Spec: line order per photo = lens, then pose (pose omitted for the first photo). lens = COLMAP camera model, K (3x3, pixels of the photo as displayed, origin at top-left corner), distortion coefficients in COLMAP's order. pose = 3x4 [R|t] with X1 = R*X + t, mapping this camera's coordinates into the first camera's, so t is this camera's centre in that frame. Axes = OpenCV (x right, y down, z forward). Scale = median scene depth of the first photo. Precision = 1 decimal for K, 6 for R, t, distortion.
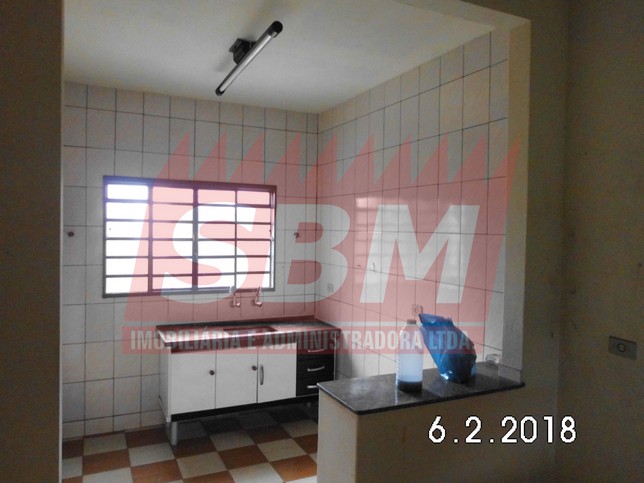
lens RADIAL K [[488.0, 0, 322.0], [0, 488.0, 241.5], [0, 0, 1]] dist [-0.008083, -0.003578]
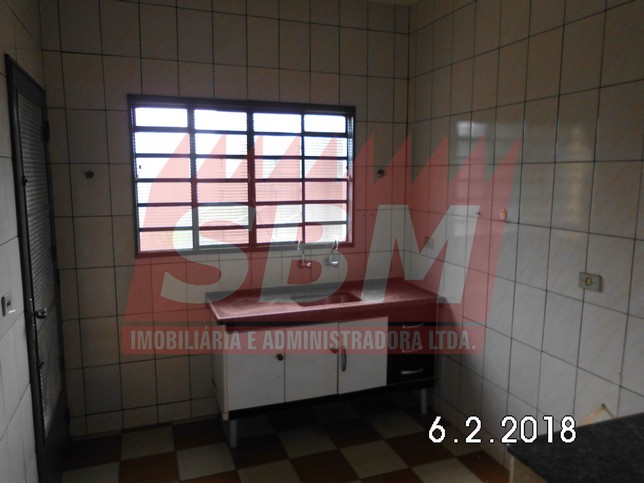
lens RADIAL K [[488.0, 0, 322.0], [0, 488.0, 241.5], [0, 0, 1]] dist [-0.008083, -0.003578]
pose [[0.995585, -0.001678, -0.093851, -0.083958], [0.012430, 0.993391, 0.114101, 0.005632], [0.093039, -0.114764, 0.989026, 0.263353]]
